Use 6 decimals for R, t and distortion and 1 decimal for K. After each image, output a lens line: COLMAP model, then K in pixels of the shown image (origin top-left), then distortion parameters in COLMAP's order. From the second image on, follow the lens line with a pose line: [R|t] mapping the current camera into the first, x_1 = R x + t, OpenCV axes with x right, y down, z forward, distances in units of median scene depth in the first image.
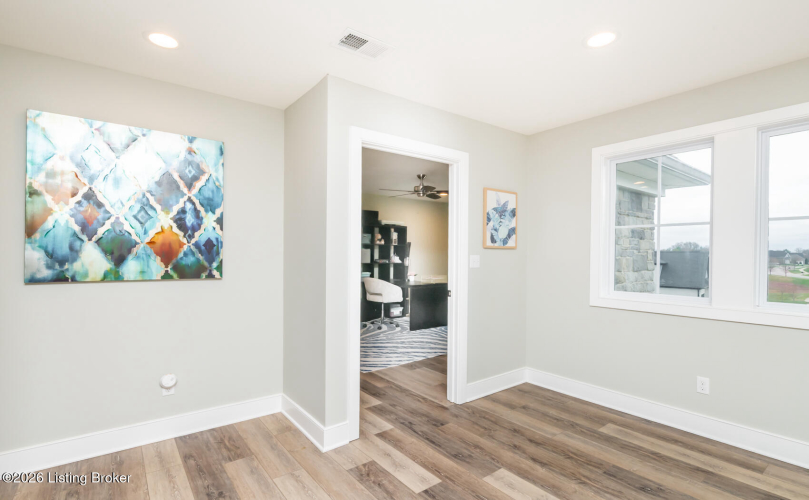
lens RADIAL K [[387.3, 0, 425.9], [0, 387.3, 256.7], [0, 0, 1]] dist [-0.002962, 0.000473]
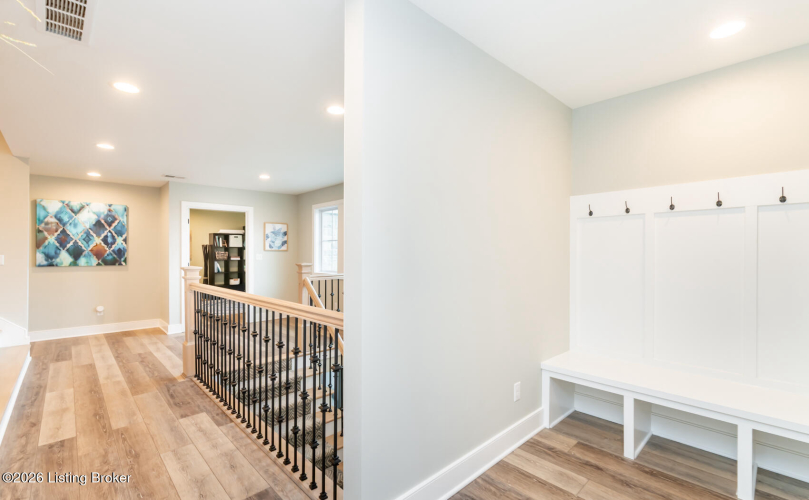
lens RADIAL K [[352.5, 0, 406.5], [0, 352.5, 256.1], [0, 0, 1]] dist [0.008937, 0.000709]
pose [[0.997088, -0.008673, 0.075762, 0.977516], [0.008540, 0.999961, 0.002079, 0.011531], [-0.075777, -0.001426, 0.997124, -1.225237]]
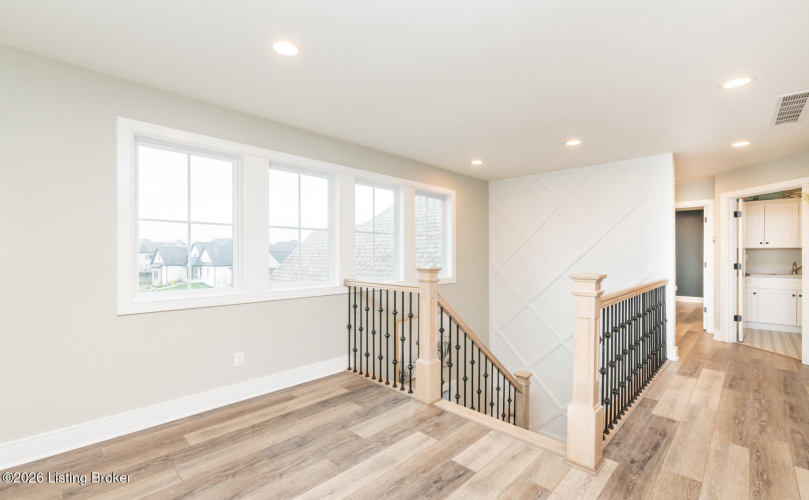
lens RADIAL K [[352.5, 0, 405.9], [0, 352.5, 245.3], [0, 0, 1]] dist [0.008937, 0.000709]
pose [[-0.112640, 0.018093, 0.993471, -0.685352], [-0.002086, 0.999828, -0.018445, -0.004970], [-0.993634, -0.004150, -0.112583, 0.932660]]
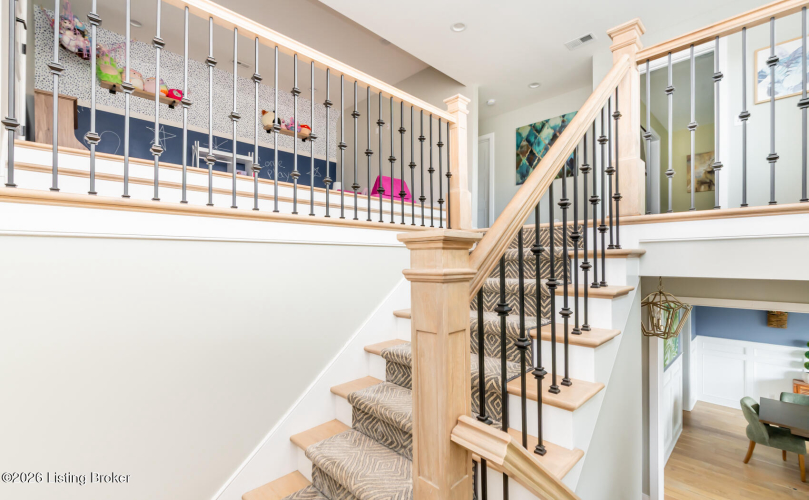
lens RADIAL K [[352.5, 0, 405.3], [0, 352.5, 254.1], [0, 0, 1]] dist [0.008937, 0.000709]
pose [[0.108584, -0.009890, -0.994038, 1.317718], [-0.002793, 0.999944, -0.010254, 0.518906], [0.994083, 0.003890, 0.108550, -0.143695]]
